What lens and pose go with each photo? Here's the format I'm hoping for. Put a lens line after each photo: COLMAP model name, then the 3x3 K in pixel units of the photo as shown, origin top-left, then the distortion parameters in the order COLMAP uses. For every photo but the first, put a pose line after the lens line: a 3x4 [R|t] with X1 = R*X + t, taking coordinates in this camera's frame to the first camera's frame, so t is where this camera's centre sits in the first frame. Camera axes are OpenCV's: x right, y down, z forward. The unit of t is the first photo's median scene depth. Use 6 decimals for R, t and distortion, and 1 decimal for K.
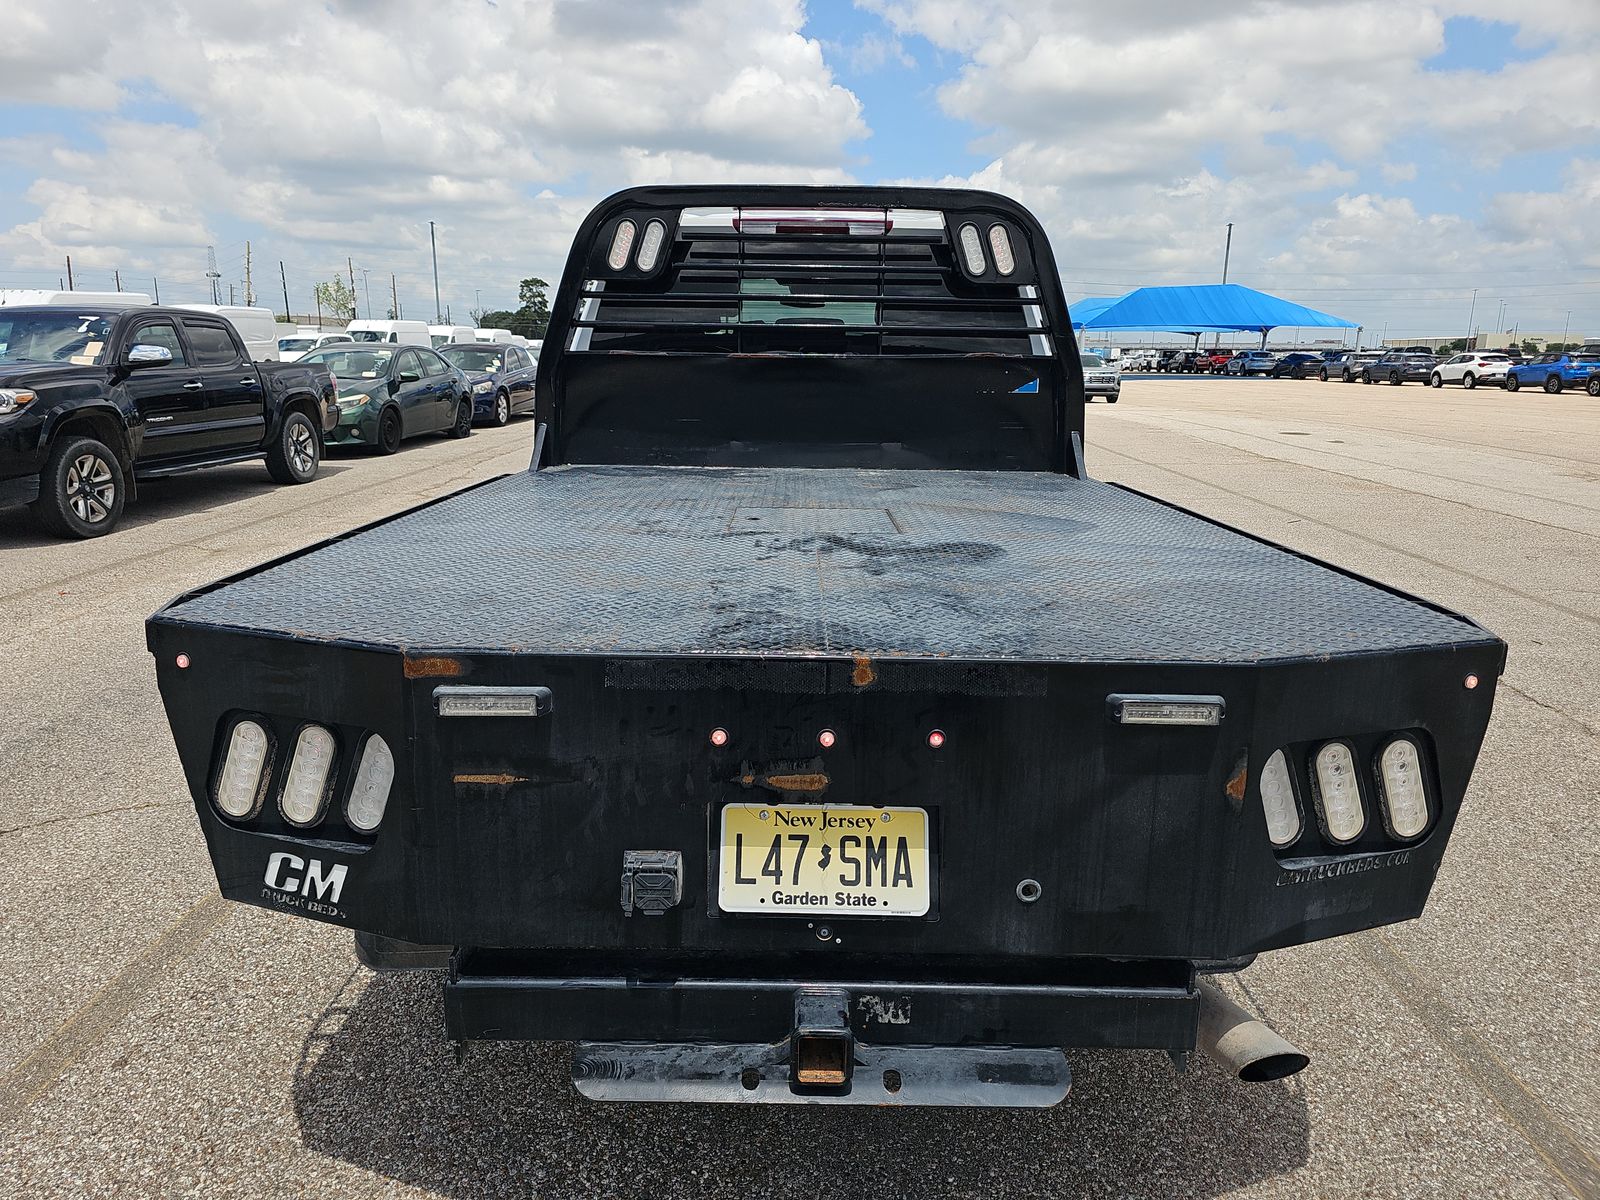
lens RADIAL K [[1060.8, 0, 808.3], [0, 1060.8, 600.5], [0, 0, 1]] dist [0.026687, -0.030313]
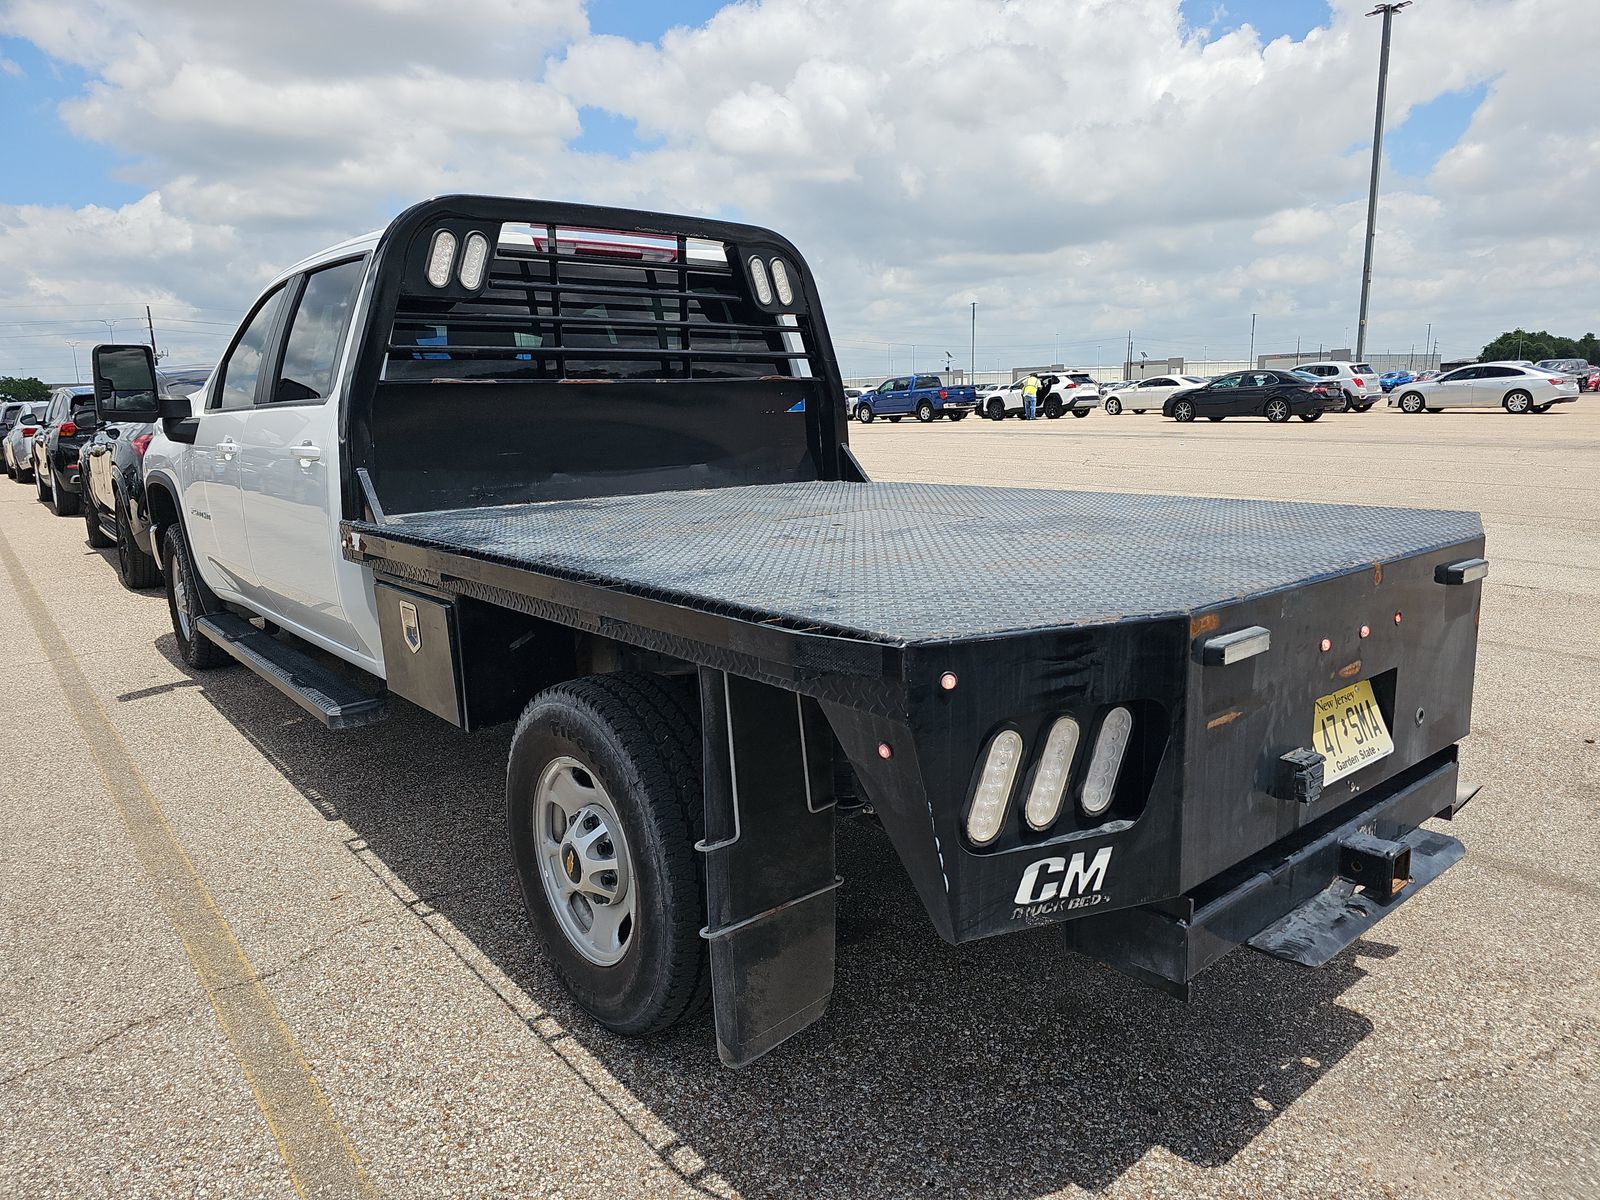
lens RADIAL K [[1060.8, 0, 808.3], [0, 1060.8, 600.5], [0, 0, 1]] dist [0.026687, -0.030313]
pose [[0.762911, -0.148491, 0.629219, -0.518701], [0.175905, 0.984224, 0.018989, -0.020689], [-0.622112, 0.096196, 0.776996, 0.154867]]
